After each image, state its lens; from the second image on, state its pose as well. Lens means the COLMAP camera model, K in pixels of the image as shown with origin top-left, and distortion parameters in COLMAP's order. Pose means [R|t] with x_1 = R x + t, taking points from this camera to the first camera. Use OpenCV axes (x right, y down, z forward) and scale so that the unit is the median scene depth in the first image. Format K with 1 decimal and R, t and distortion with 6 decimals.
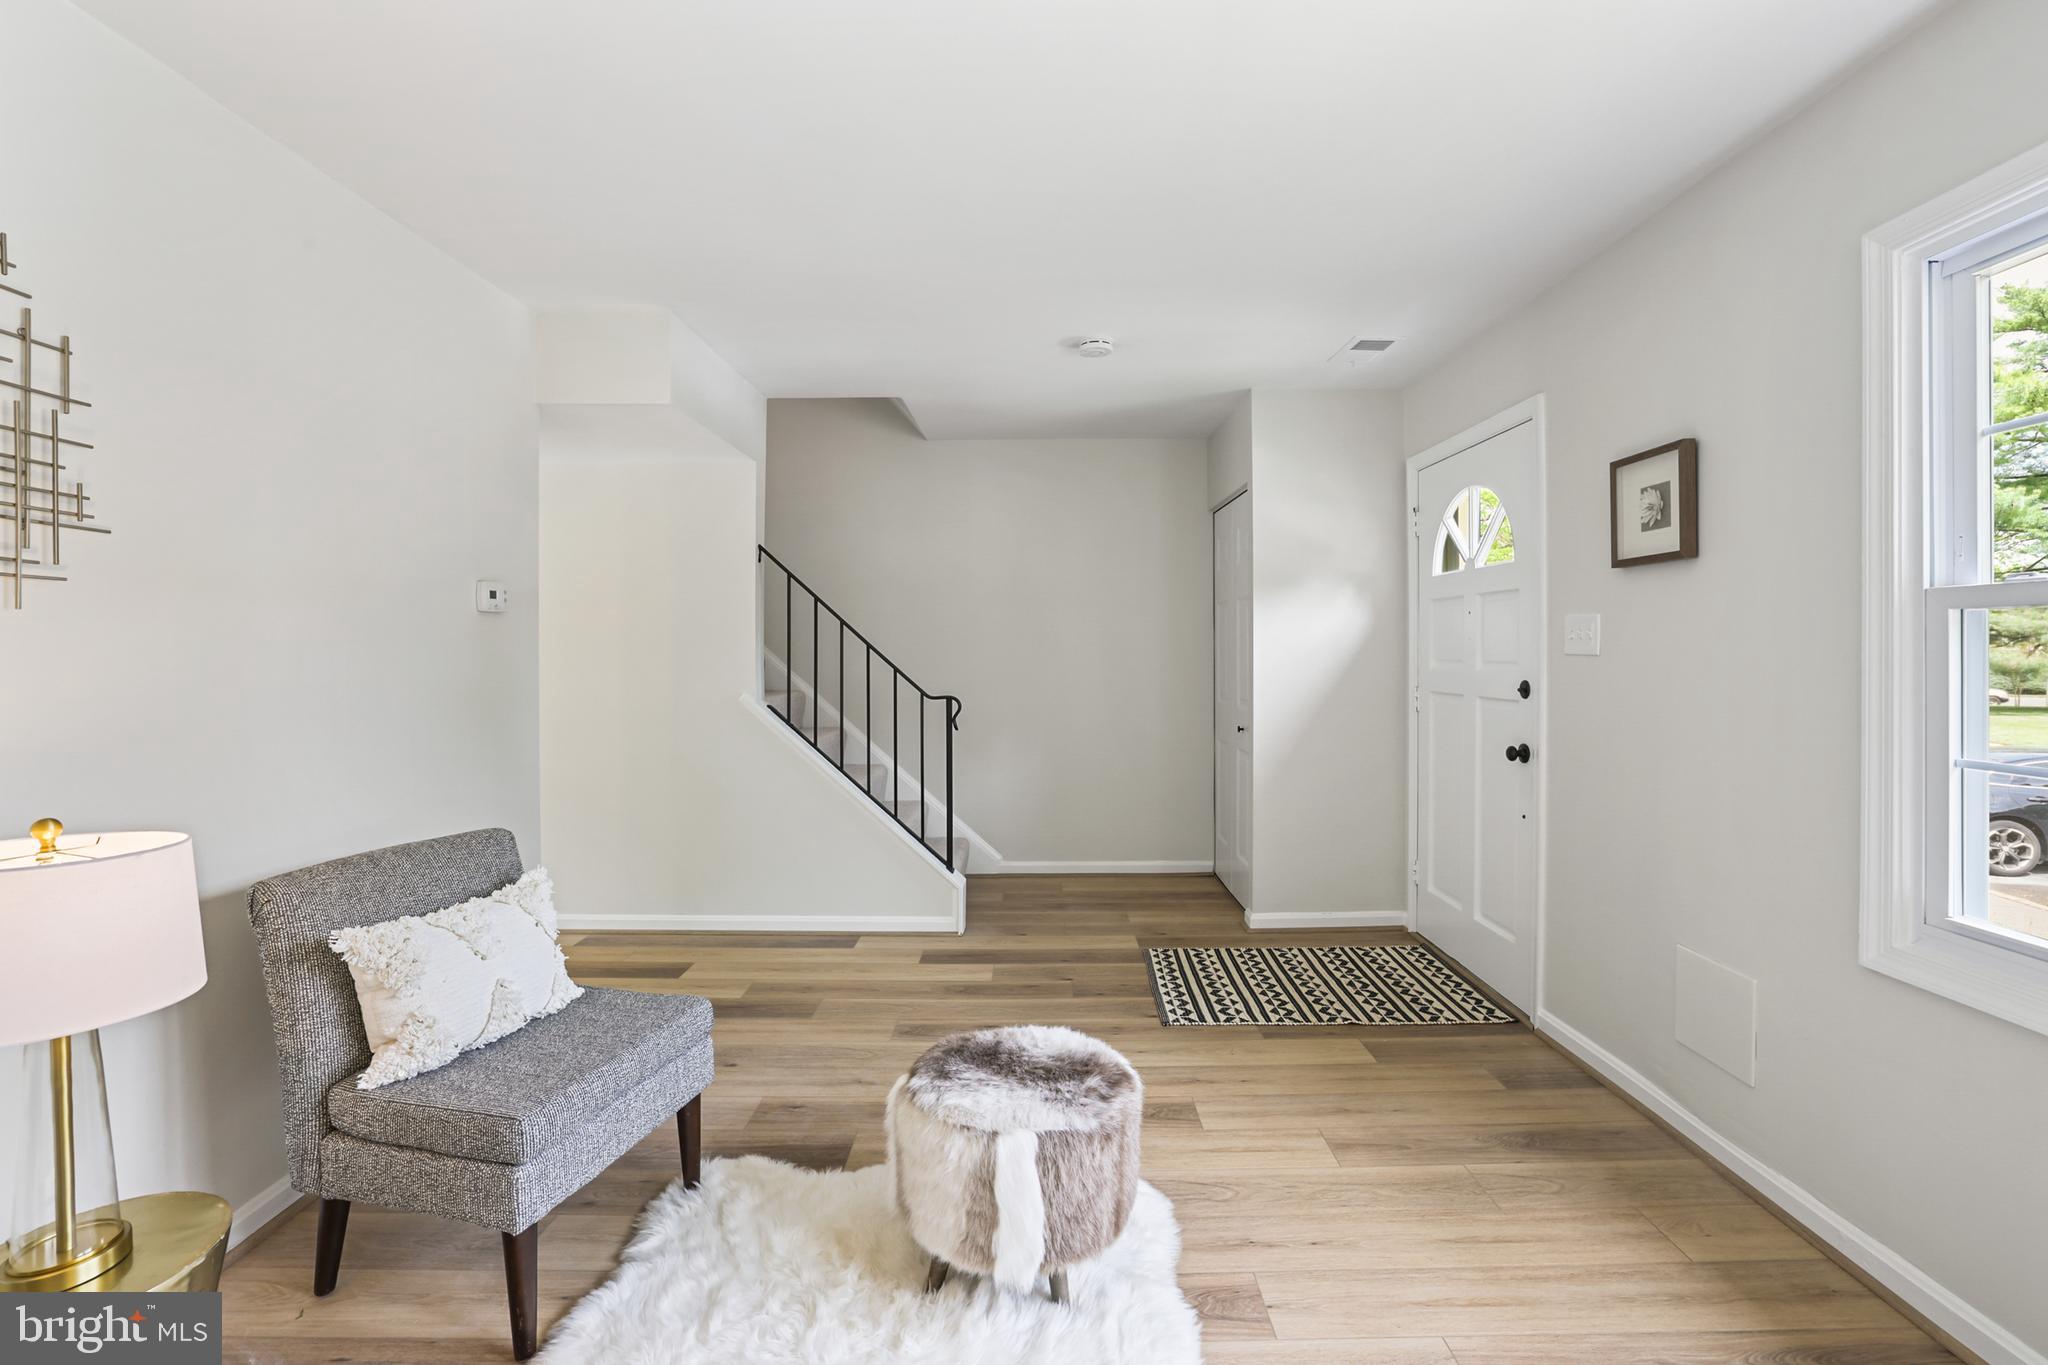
lens RADIAL K [[893.1, 0, 1034.7], [0, 893.1, 619.9], [0, 0, 1]] dist [-0.030293, 0.000283]
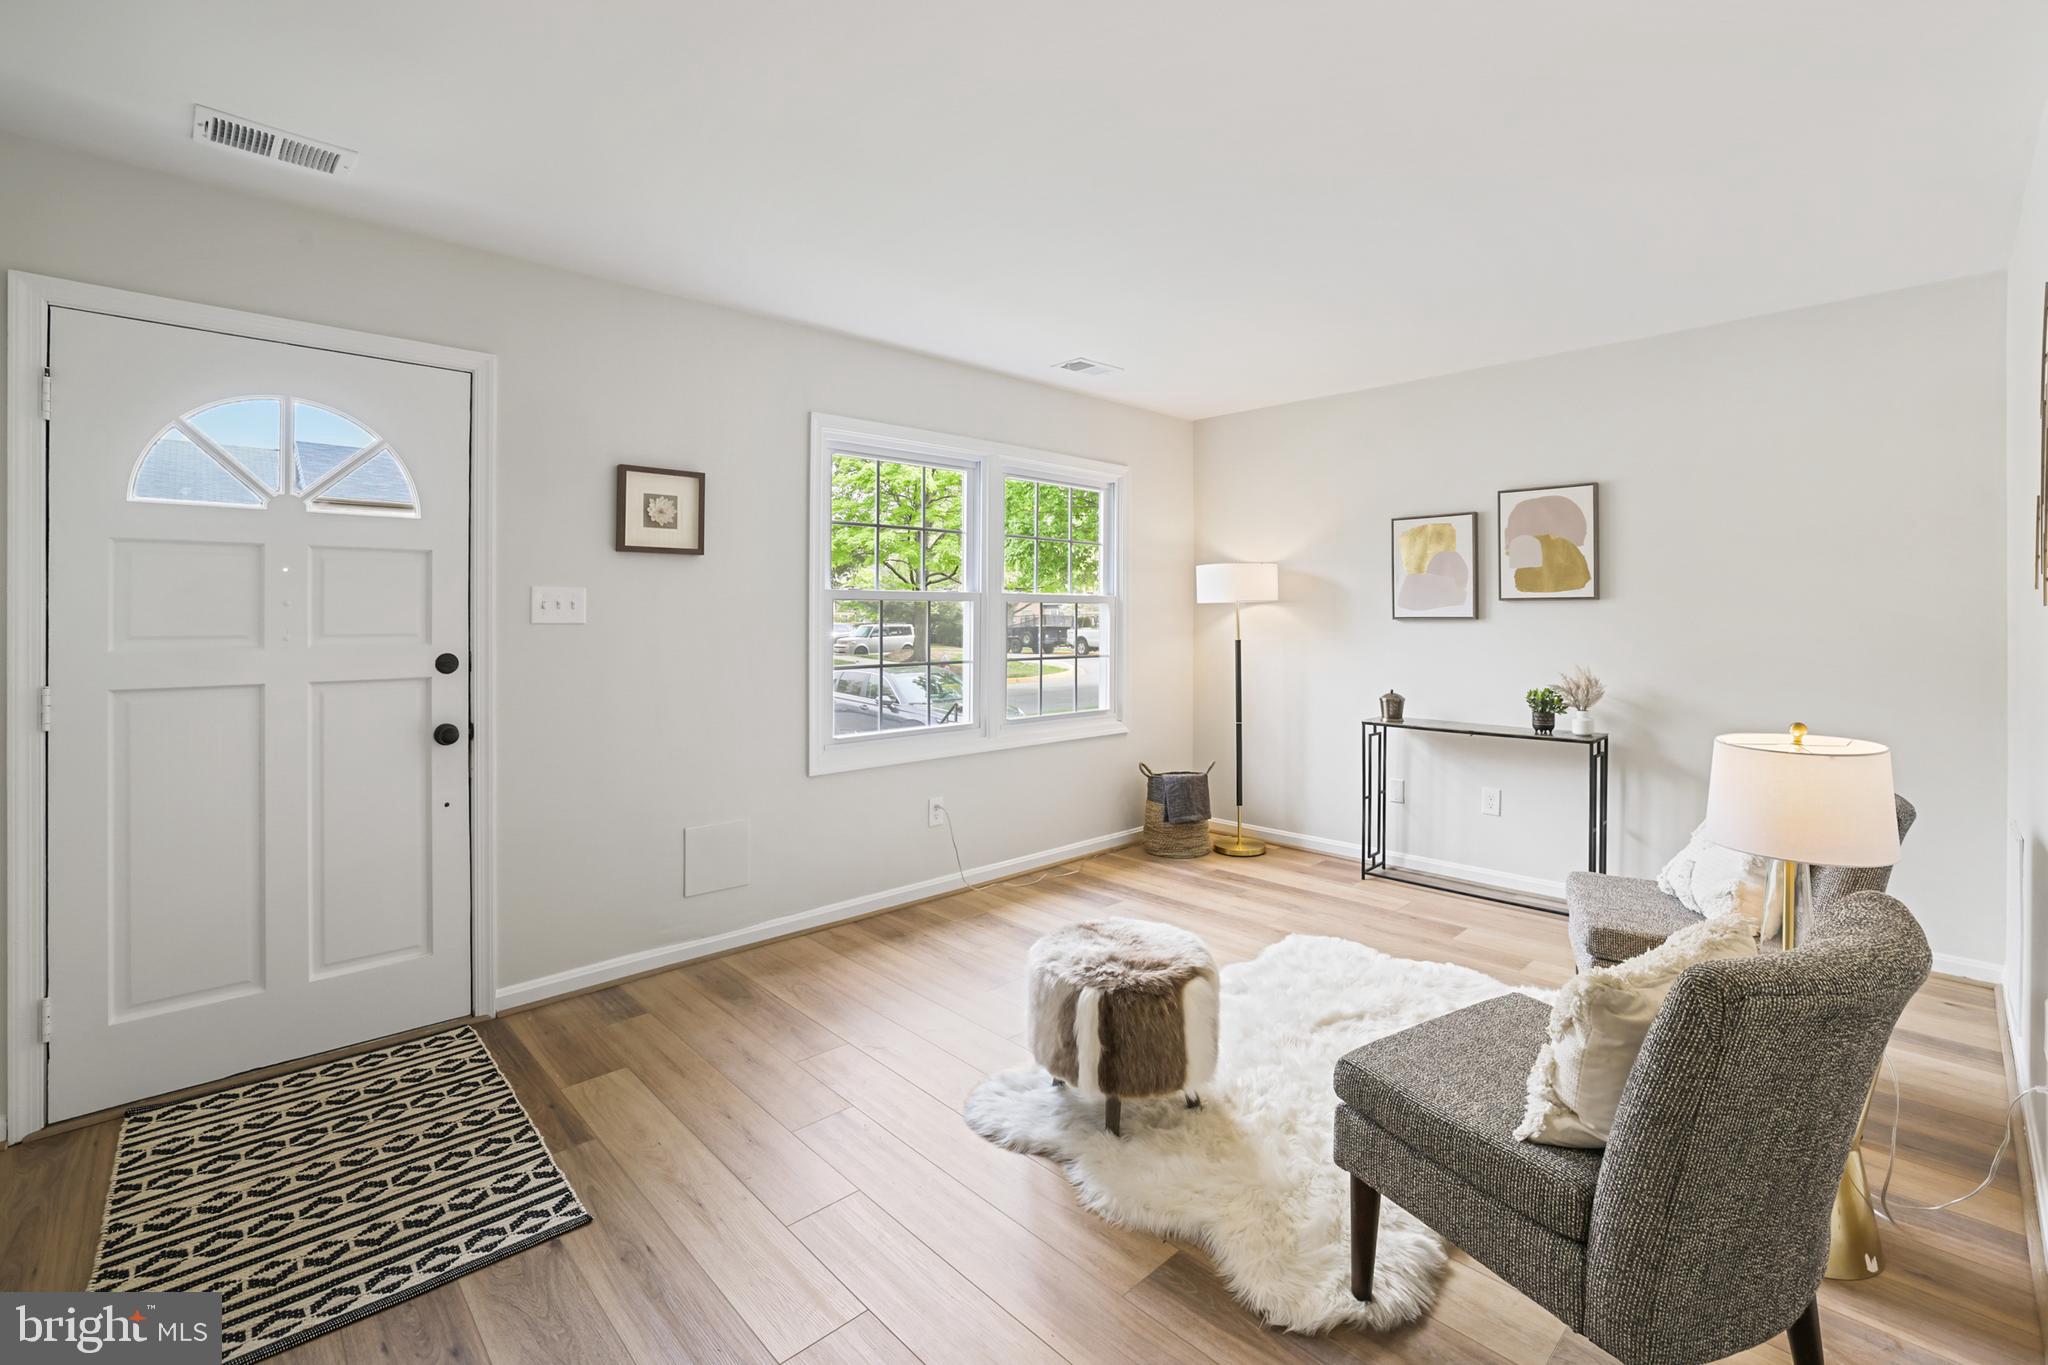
lens RADIAL K [[893.1, 0, 1034.7], [0, 893.1, 619.9], [0, 0, 1]] dist [-0.030293, 0.000283]
pose [[-0.694147, 0.002519, 0.719829, -0.645223], [-0.016324, 0.999682, -0.019240, 0.050975], [-0.719648, -0.025106, -0.693885, 1.518025]]
